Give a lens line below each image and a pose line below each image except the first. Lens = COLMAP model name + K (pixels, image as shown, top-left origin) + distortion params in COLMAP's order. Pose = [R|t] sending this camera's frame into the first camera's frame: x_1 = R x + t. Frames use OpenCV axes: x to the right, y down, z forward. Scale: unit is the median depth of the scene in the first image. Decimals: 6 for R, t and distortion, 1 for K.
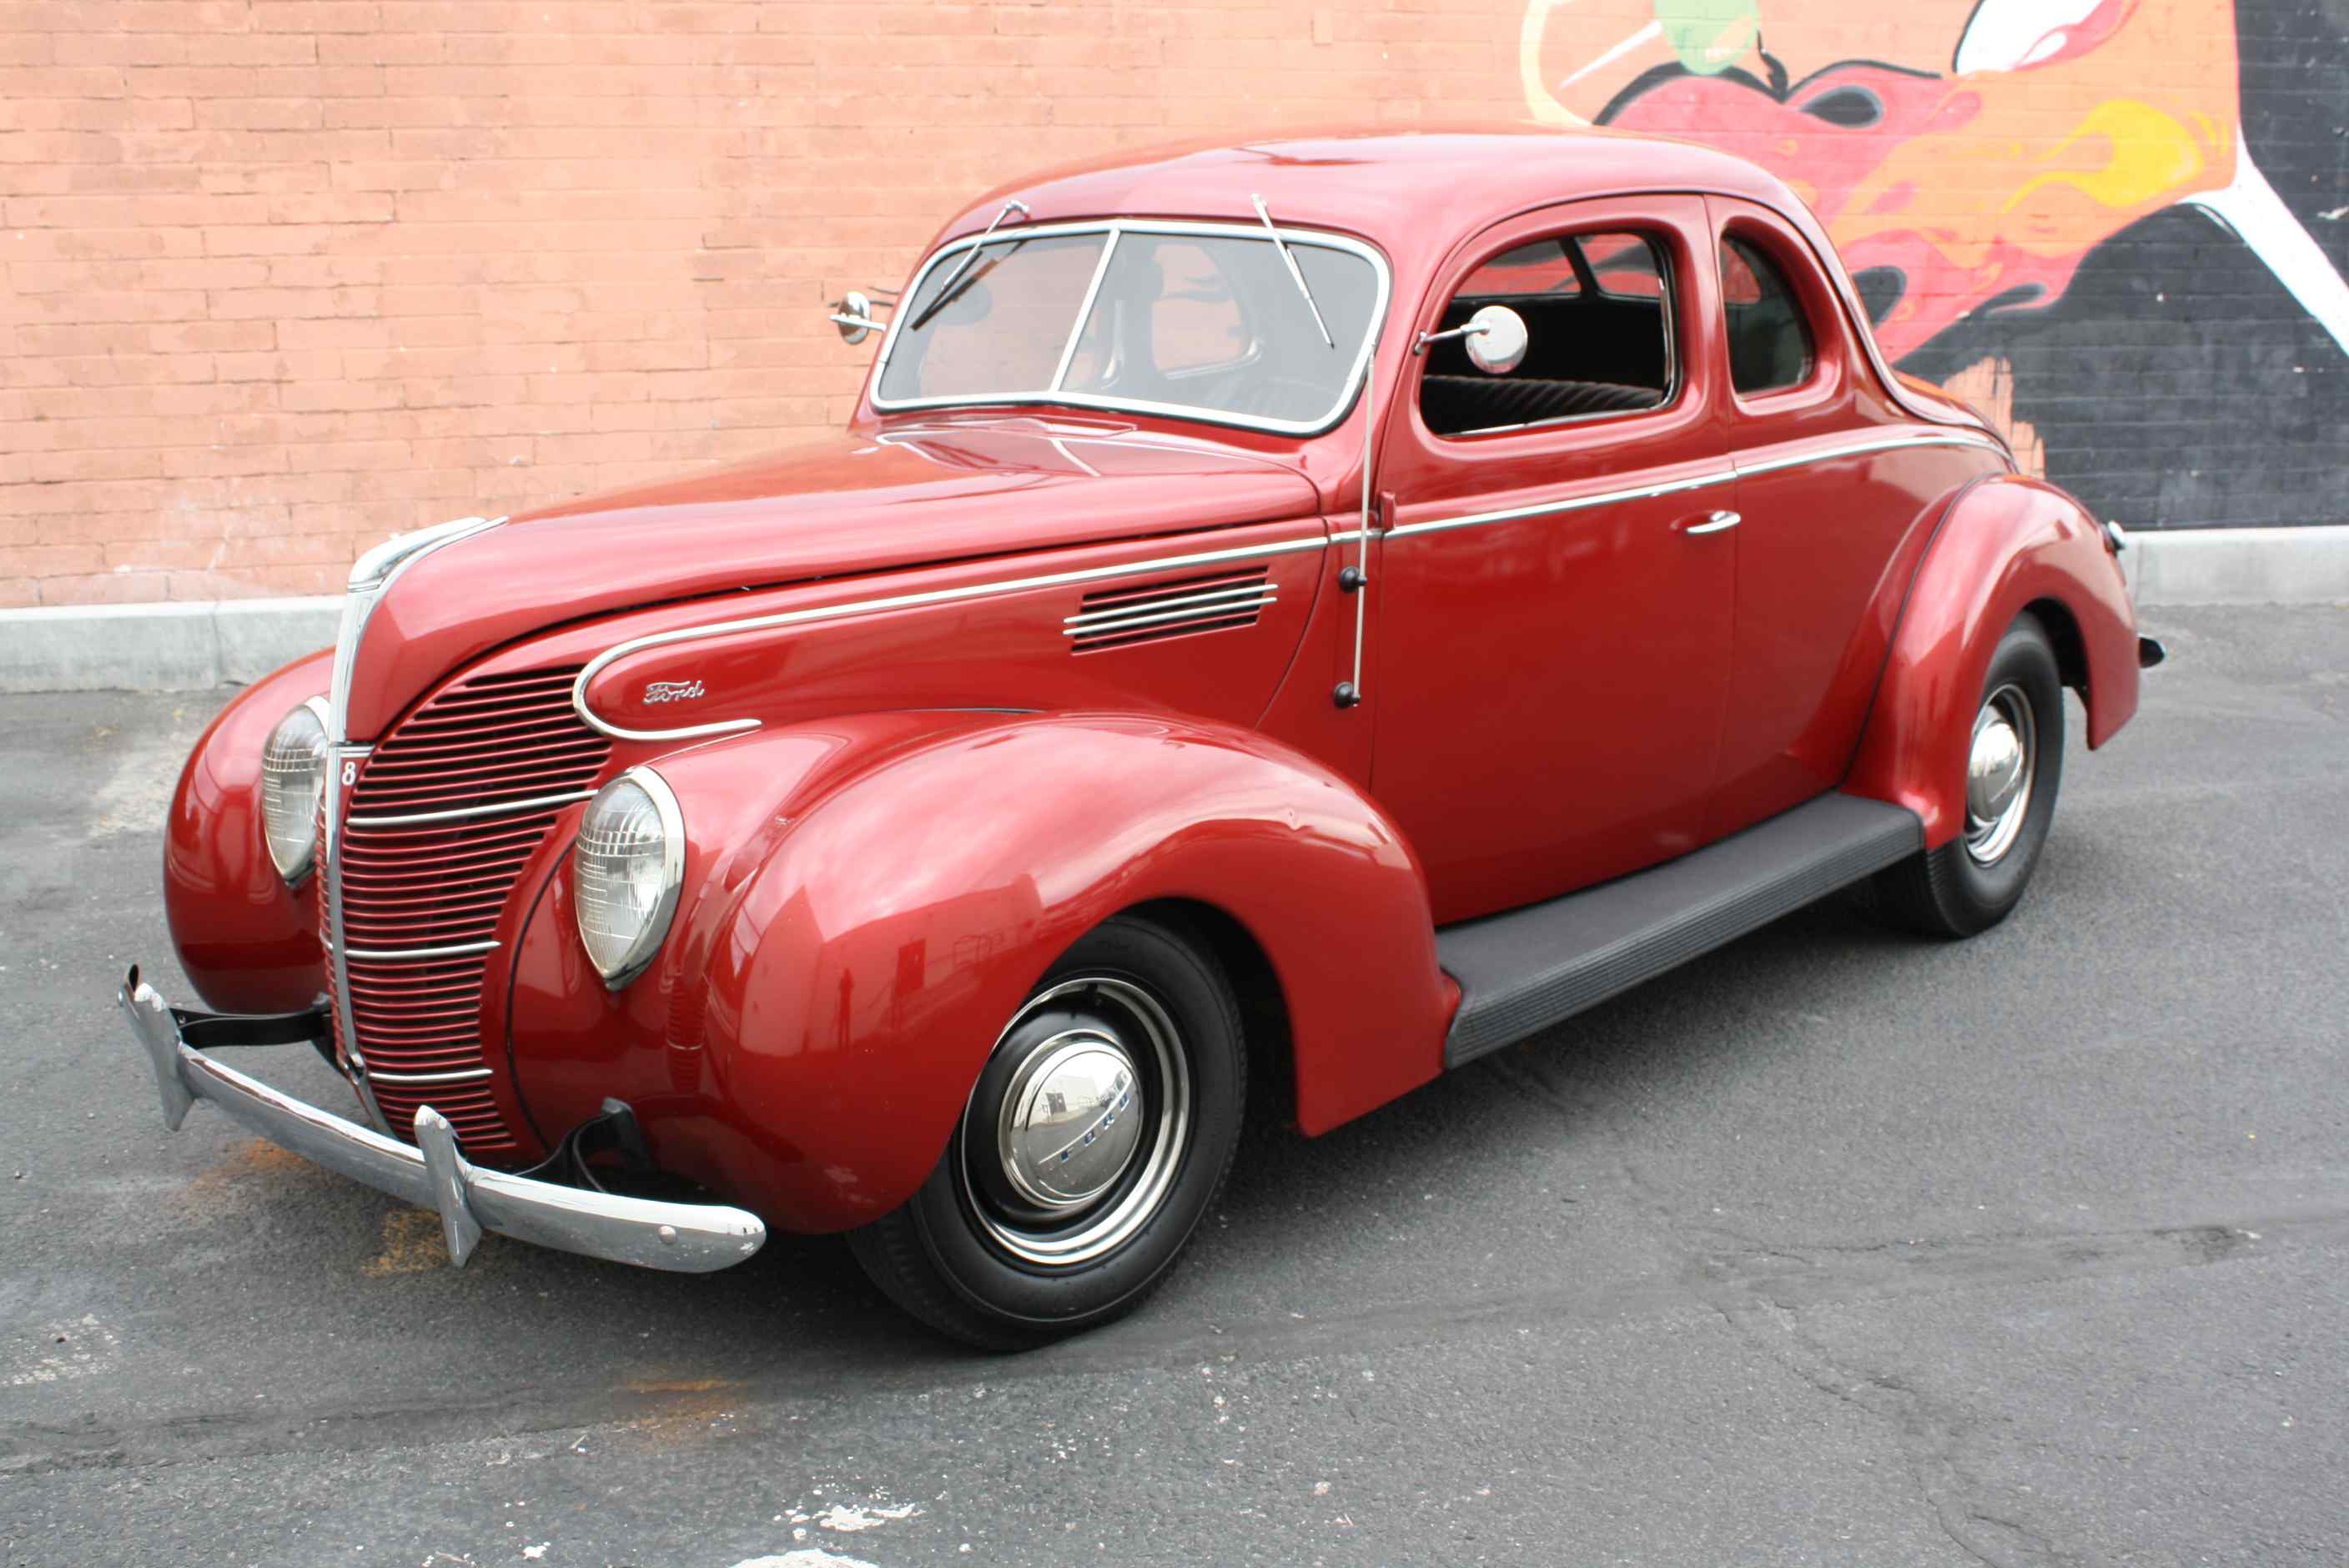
lens RADIAL K [[2539.5, 0, 1188.3], [0, 2539.5, 784.1], [0, 0, 1]] dist [-0.127304, 0.157737]
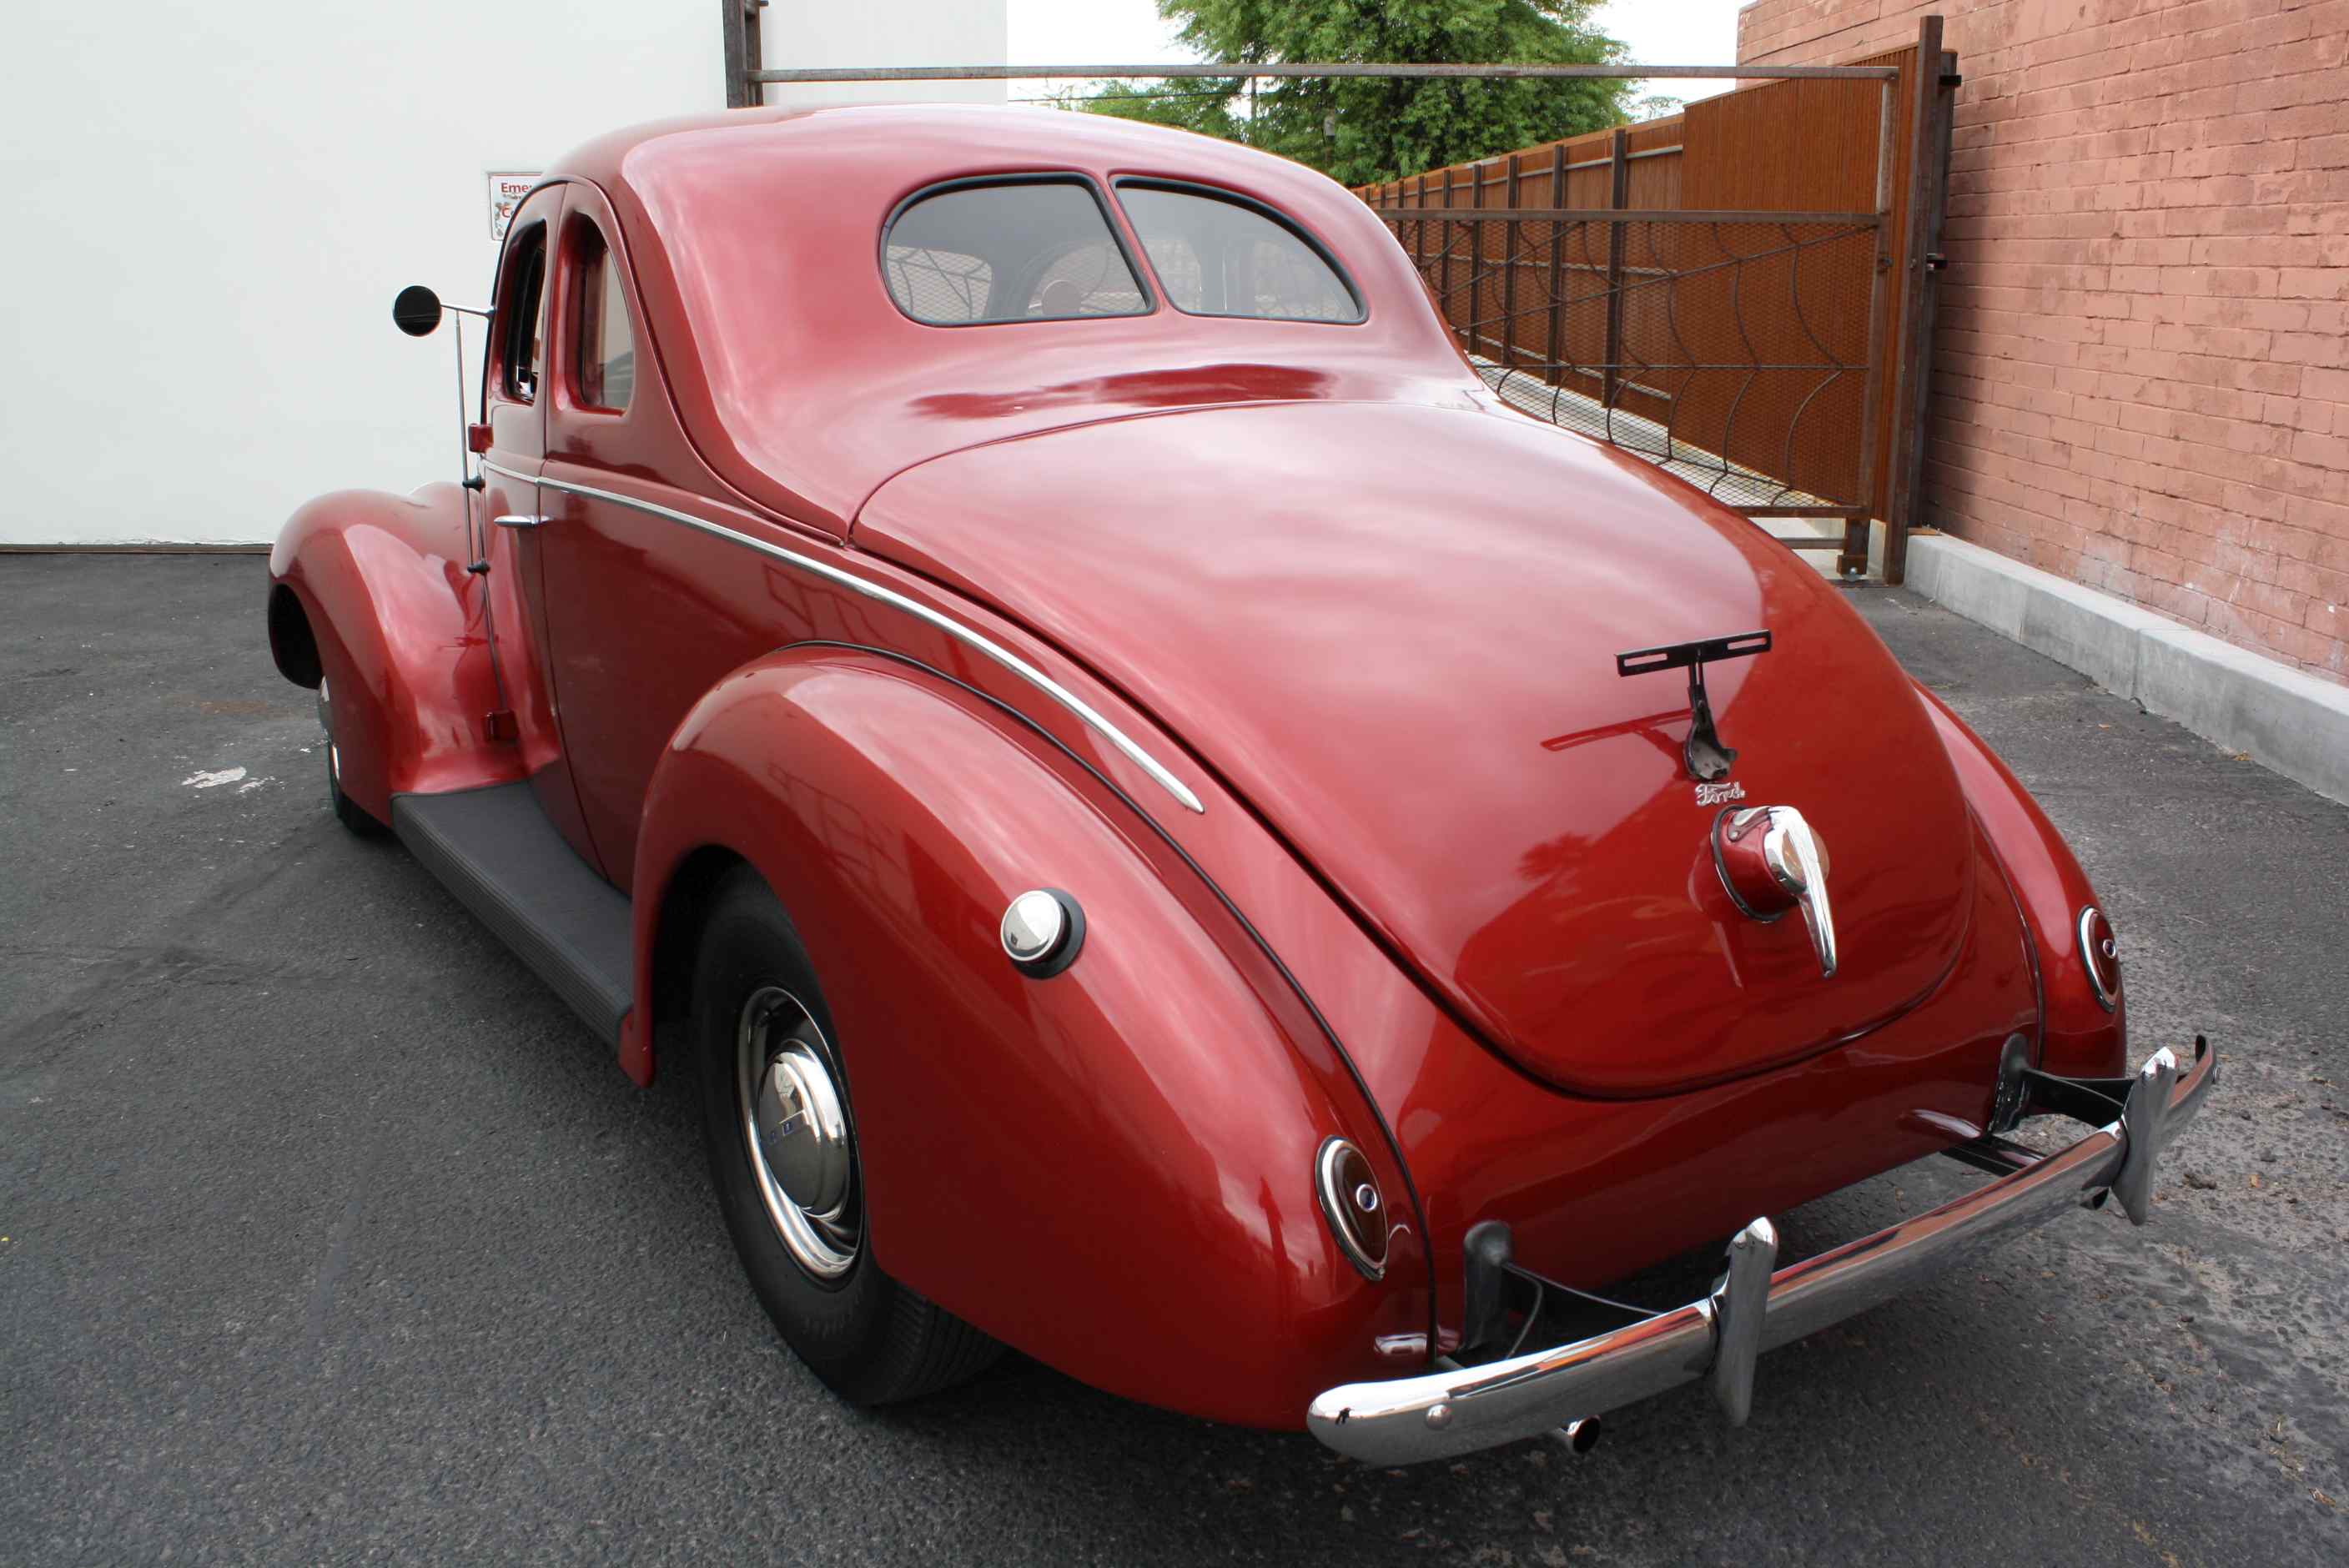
lens RADIAL K [[1989.1, 0, 1188.9], [0, 1989.1, 786.2], [0, 0, 1]] dist [-0.168676, 0.147597]
pose [[-0.240493, 0.253064, -0.937081, 0.489097], [-0.229794, 0.923127, 0.308270, -0.167574], [0.943058, 0.289472, -0.163853, 0.778175]]
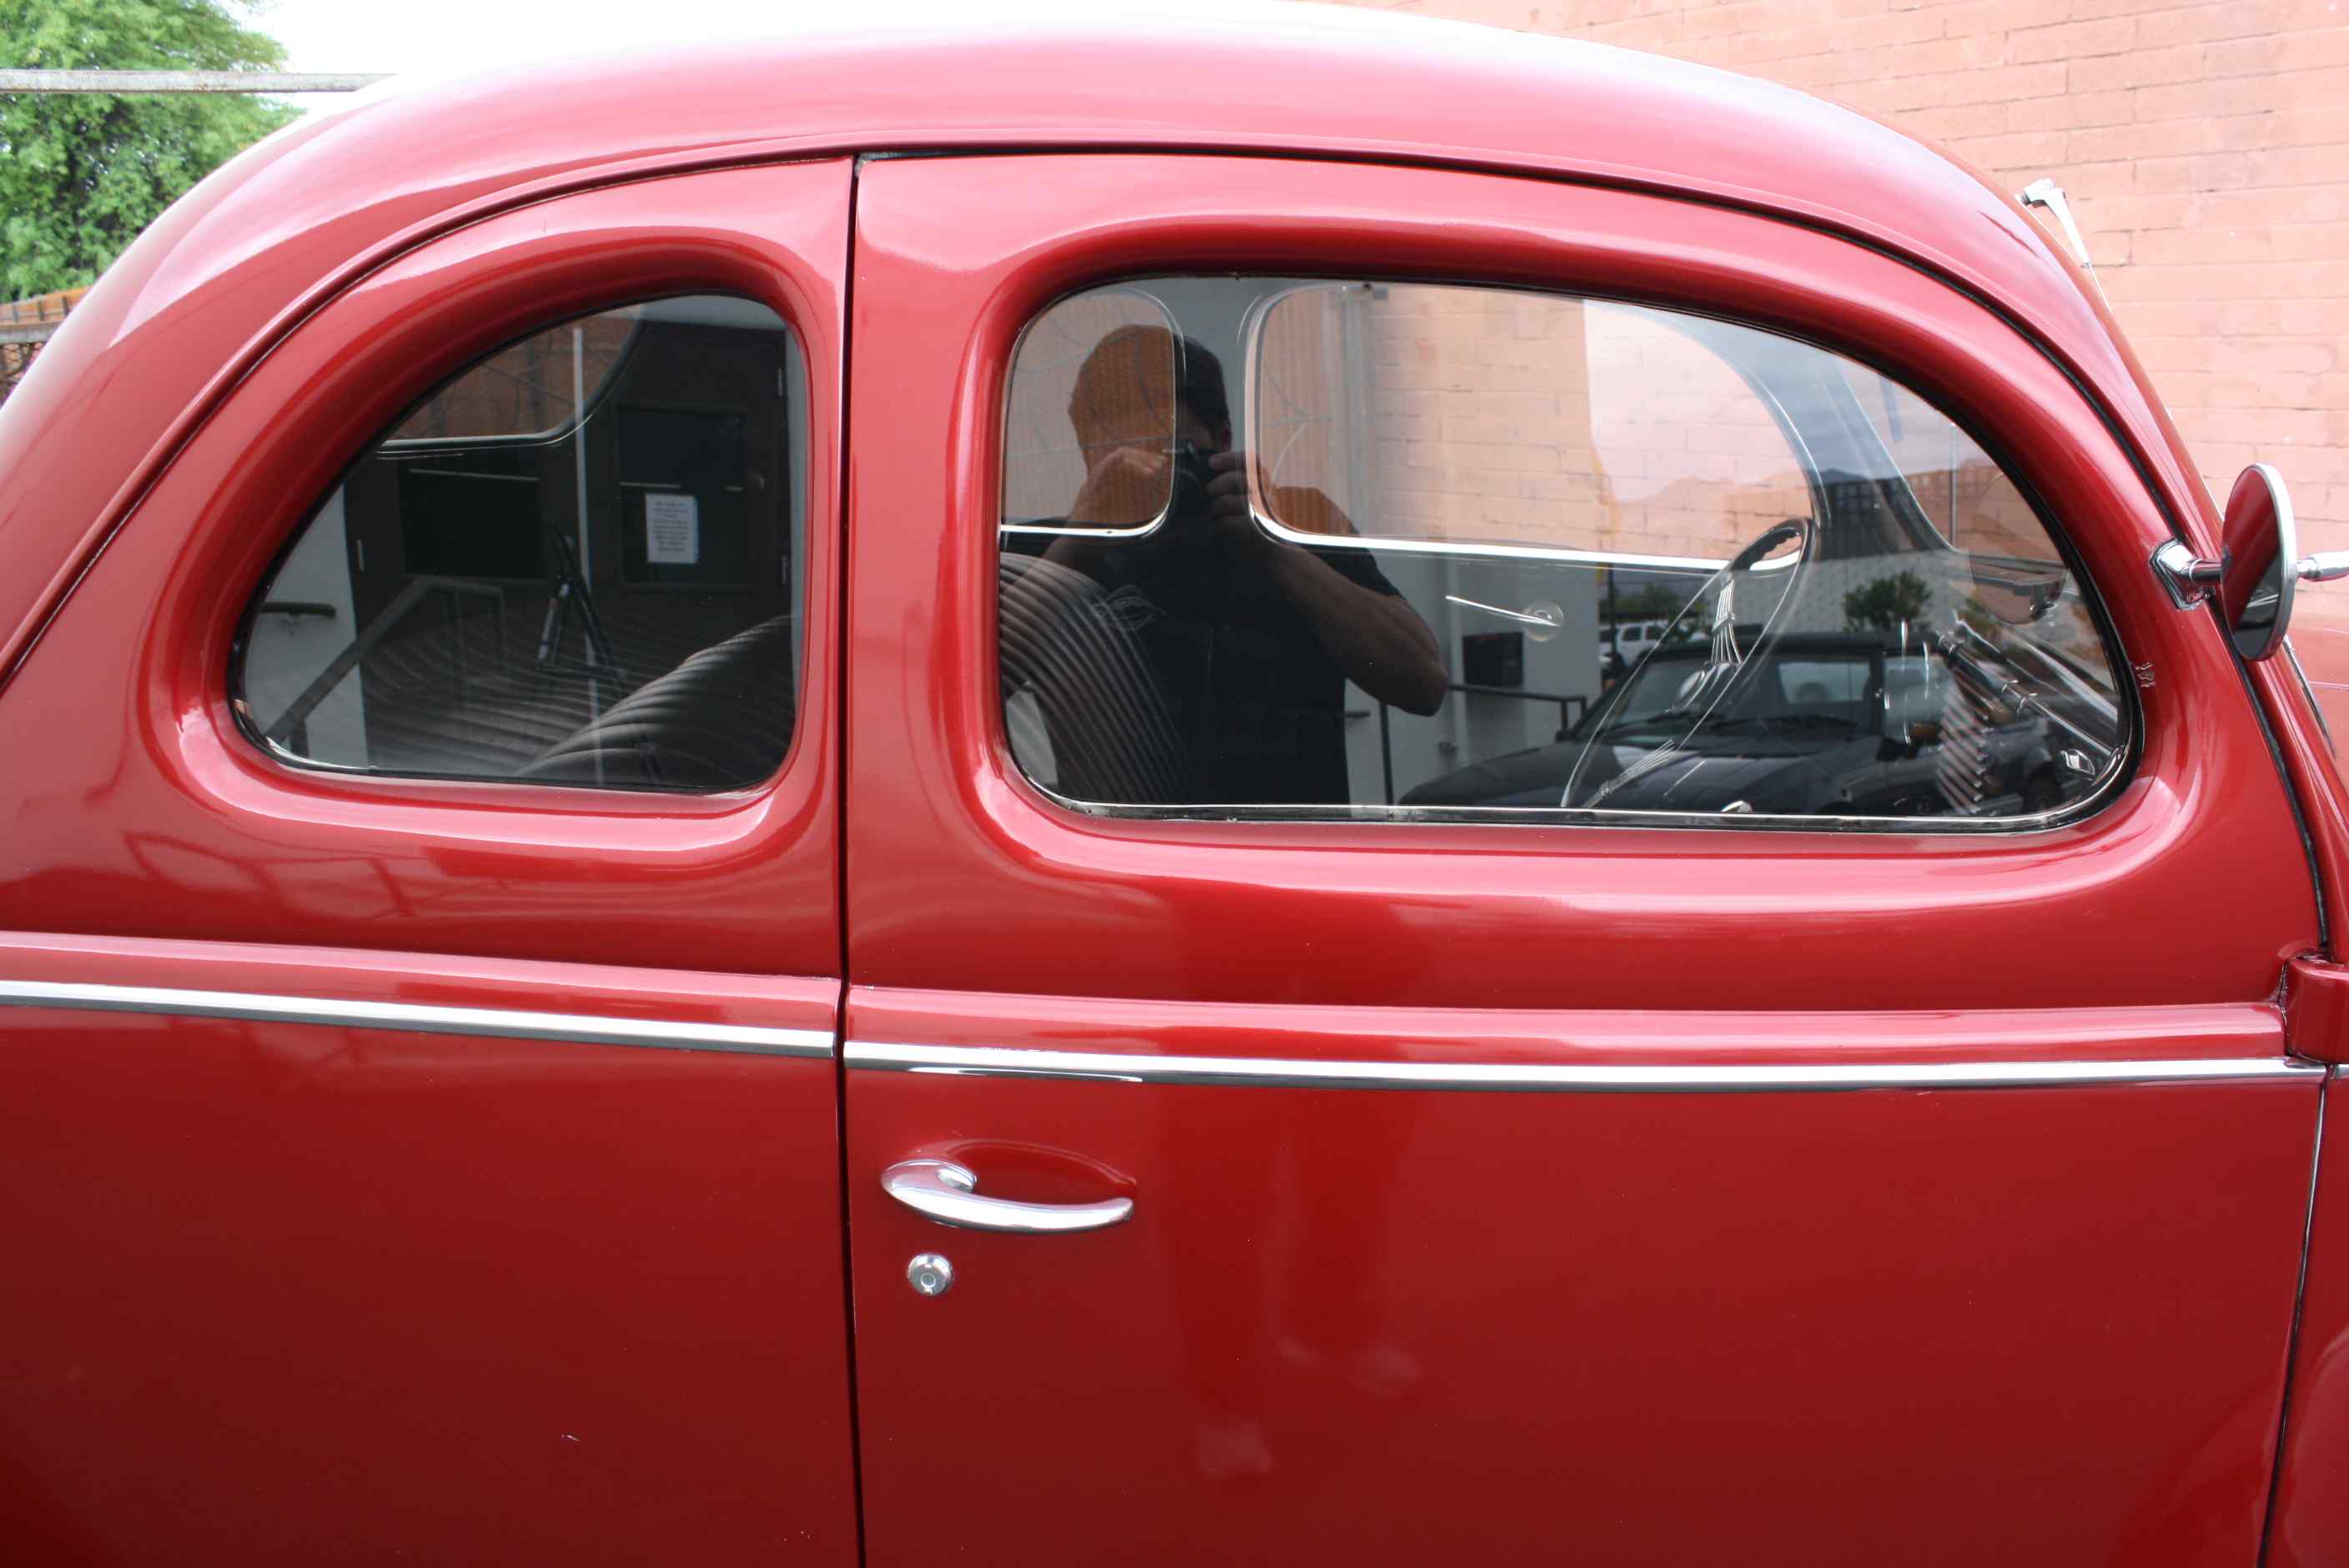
lens RADIAL K [[1977.9, 0, 1190.1], [0, 1977.9, 782.7], [0, 0, 1]] dist [-0.170927, 0.149259]
pose [[0.416443, 0.200207, -0.886844, 0.187440], [-0.161974, 0.976185, 0.144316, -0.090412], [0.894617, 0.083547, 0.438953, 0.429058]]
